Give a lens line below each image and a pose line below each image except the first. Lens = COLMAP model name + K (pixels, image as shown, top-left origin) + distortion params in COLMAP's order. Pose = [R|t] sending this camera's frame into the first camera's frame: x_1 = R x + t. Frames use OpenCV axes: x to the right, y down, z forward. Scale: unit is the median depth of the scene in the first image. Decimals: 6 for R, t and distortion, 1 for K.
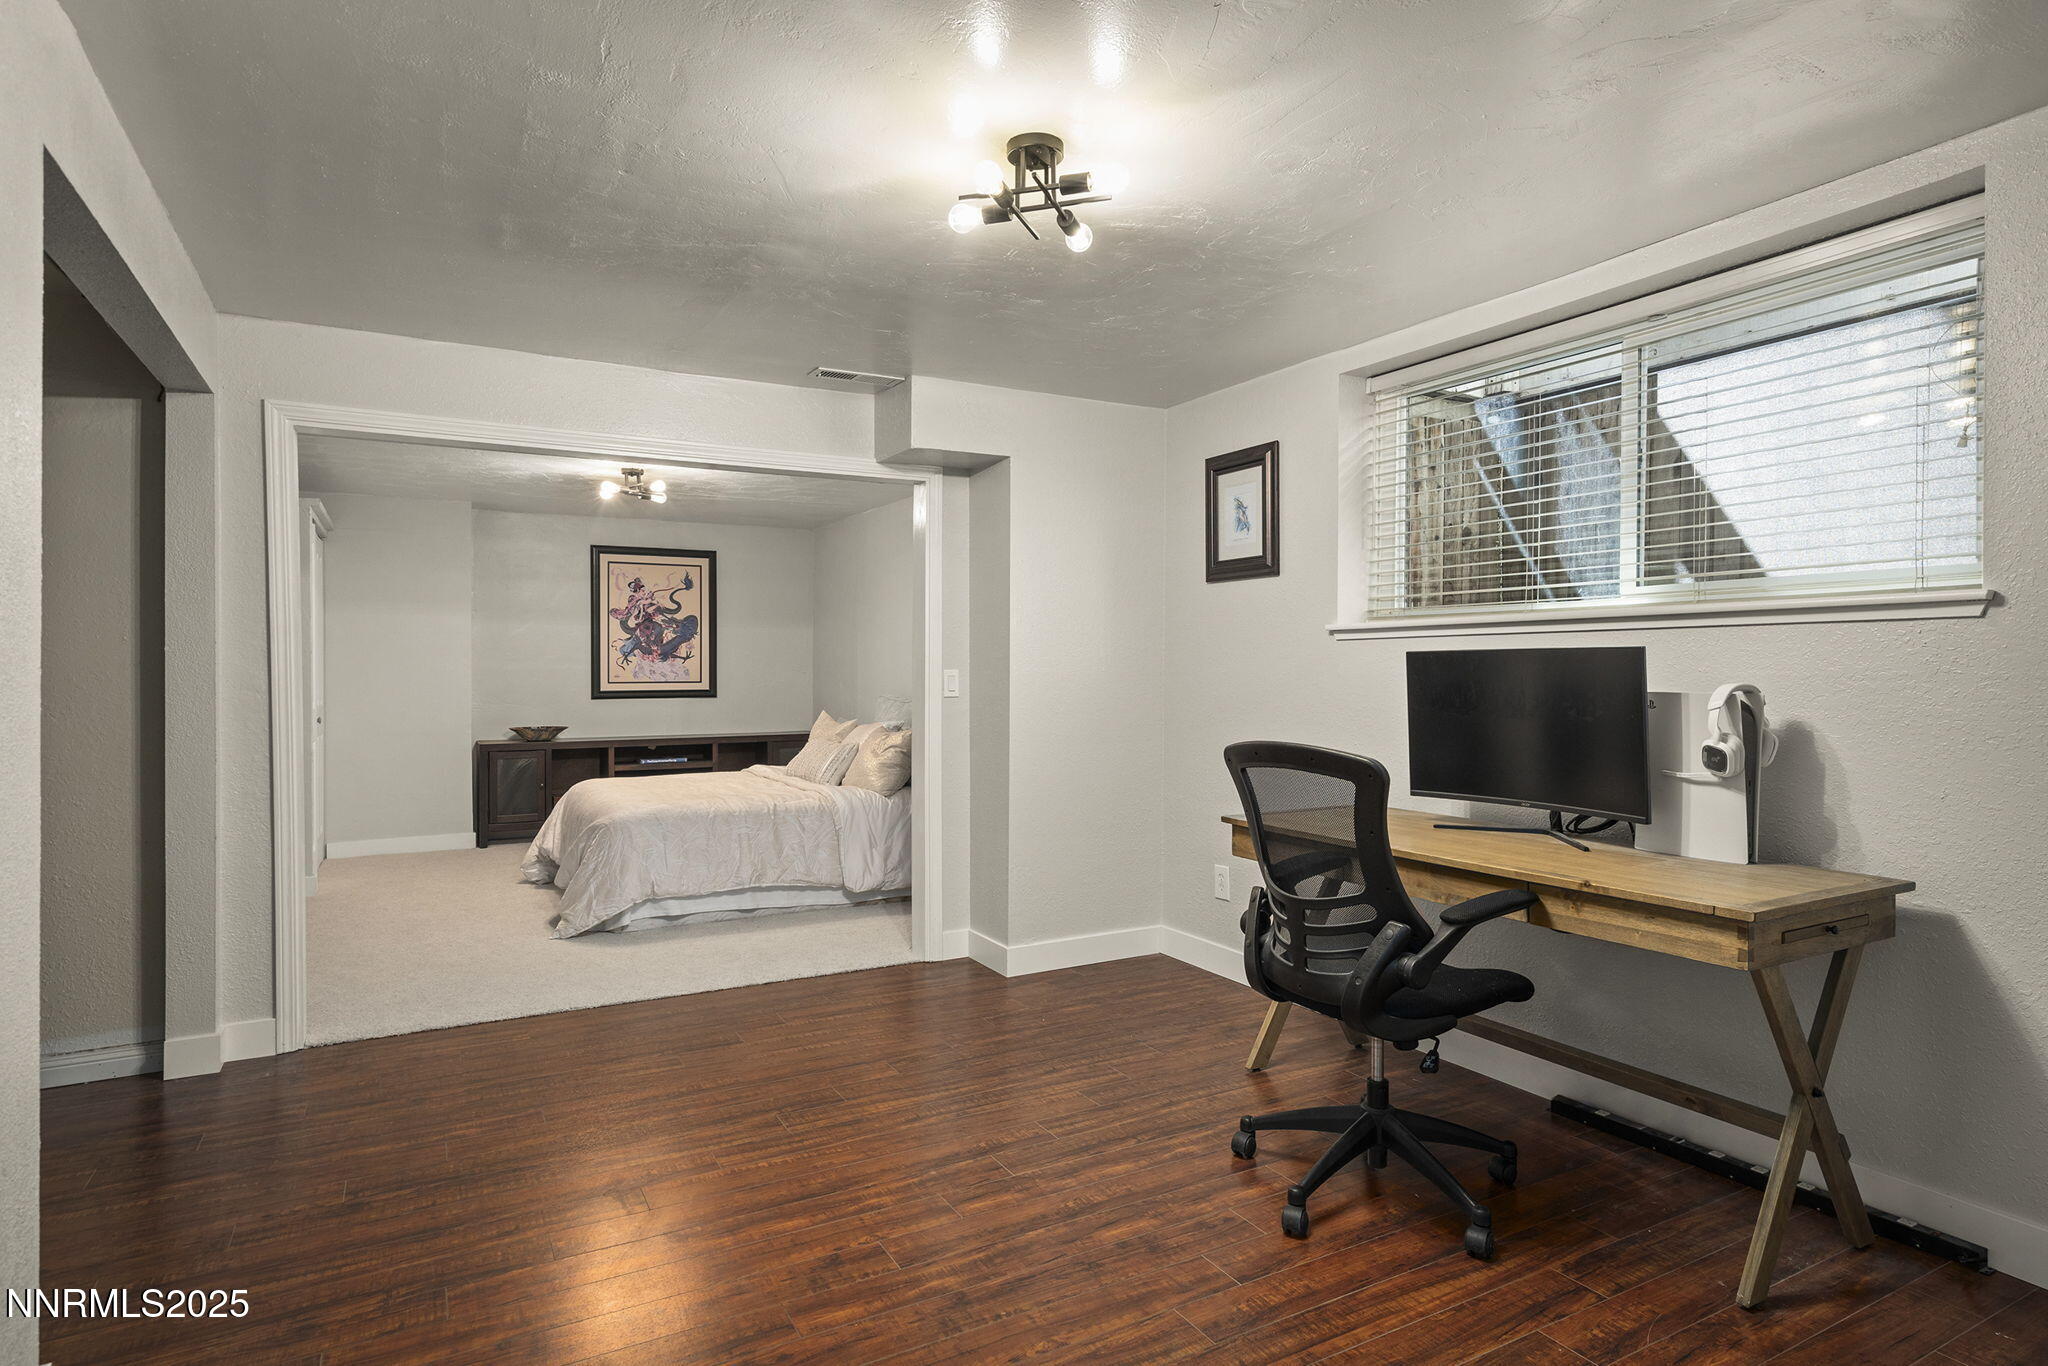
lens RADIAL K [[1113.4, 0, 1023.4], [0, 1113.4, 688.3], [0, 0, 1]] dist [0.005453, 0.000161]
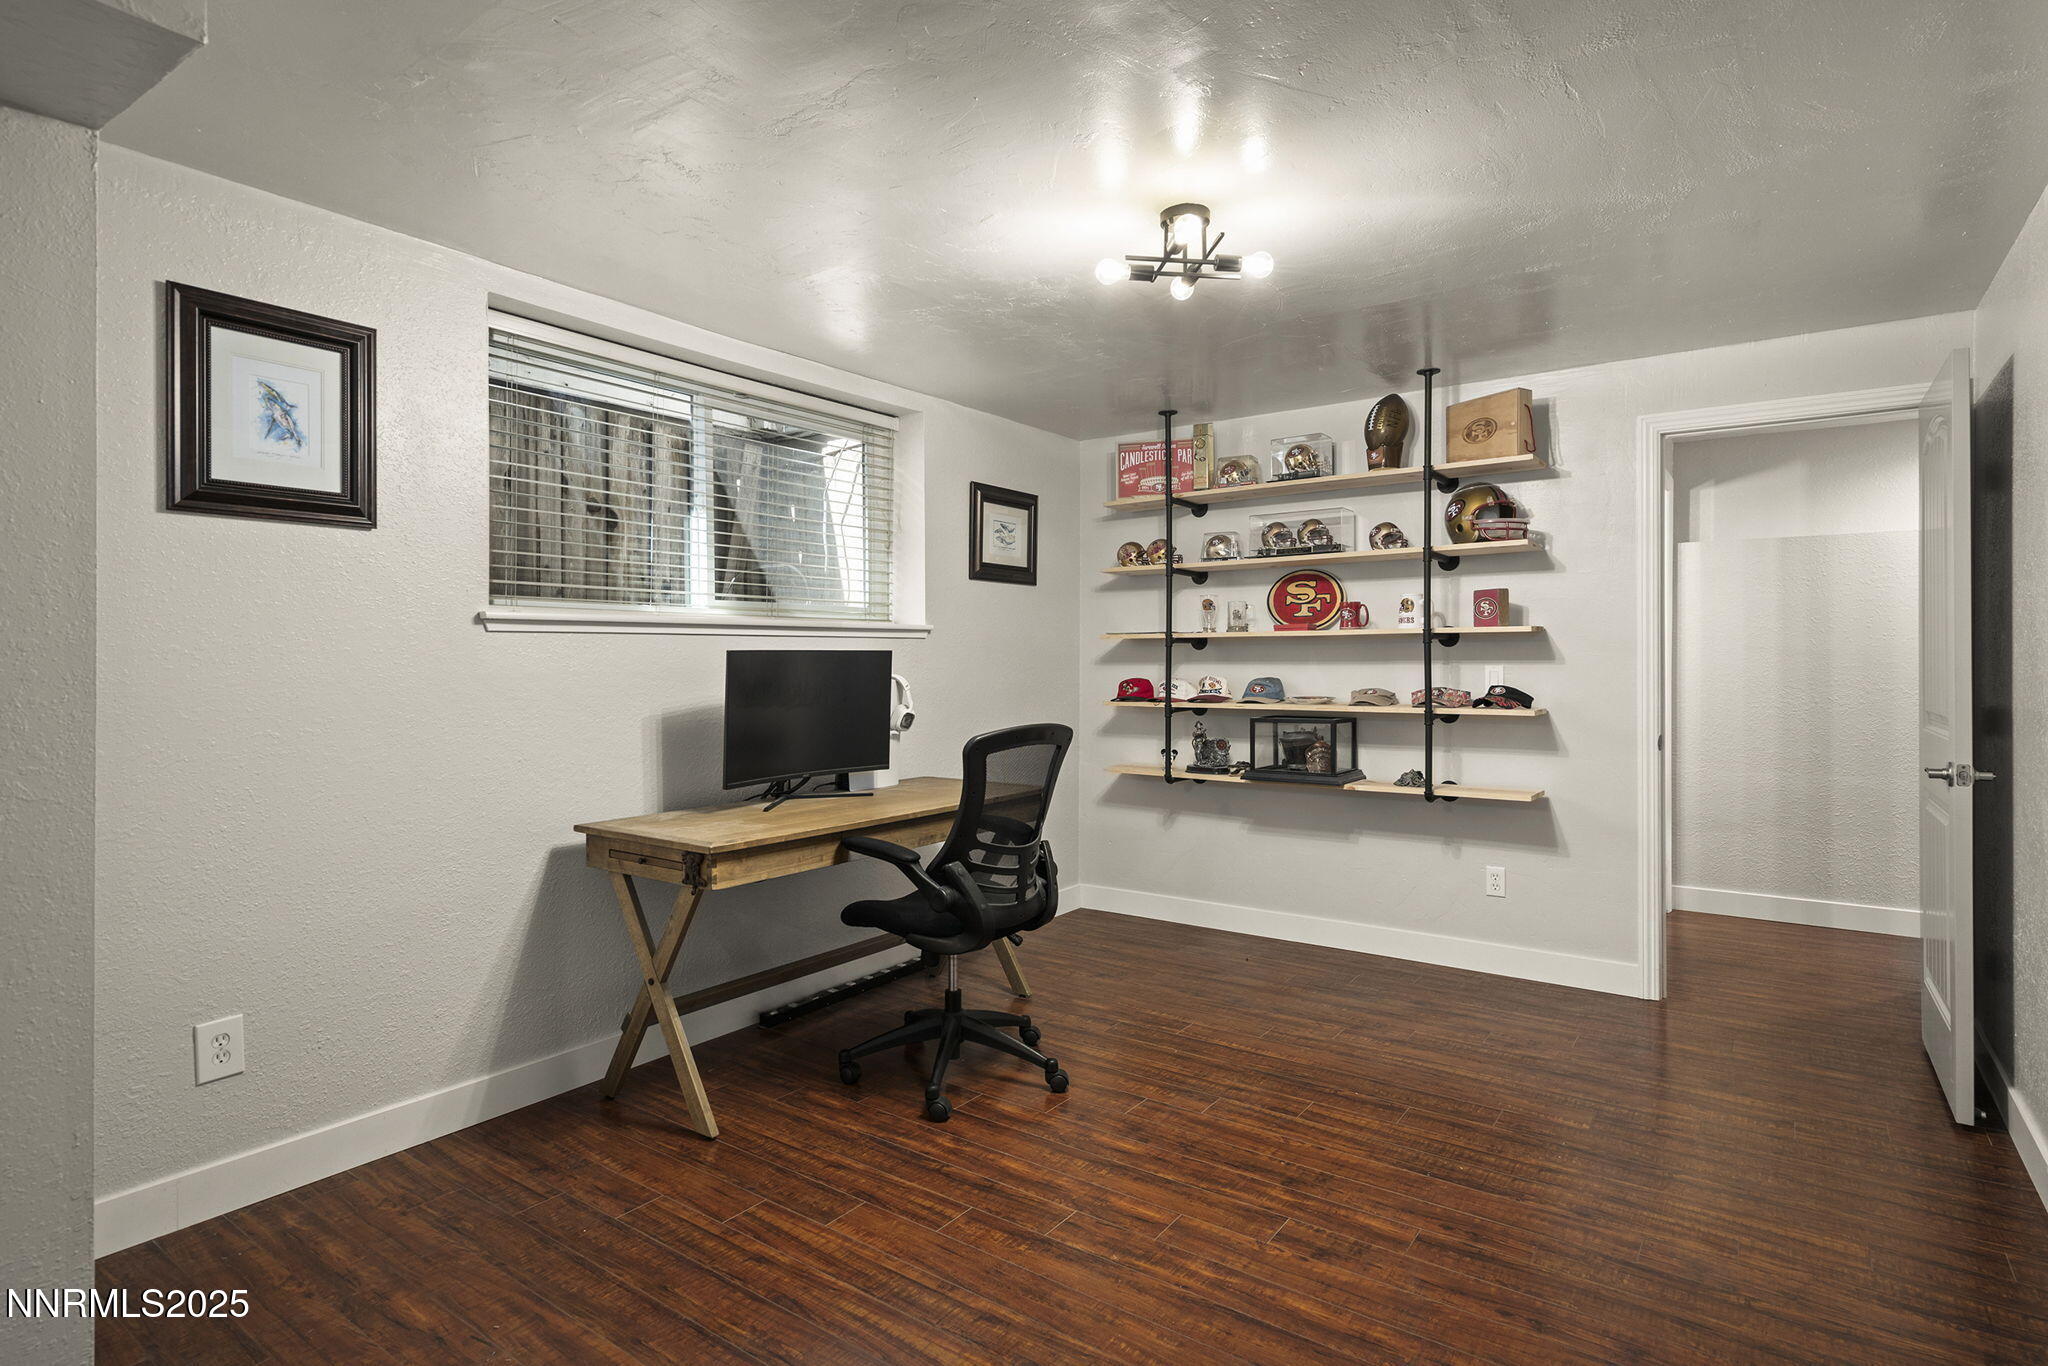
lens RADIAL K [[1049.6, 0, 1023.8], [0, 1049.6, 661.1], [0, 0, 1]] dist [0.000512, 0.000343]
pose [[-0.427188, 0.002390, 0.904159, -0.719067], [0.019210, 0.999795, 0.006434, -0.026166], [-0.903959, 0.020117, -0.427147, 1.289434]]
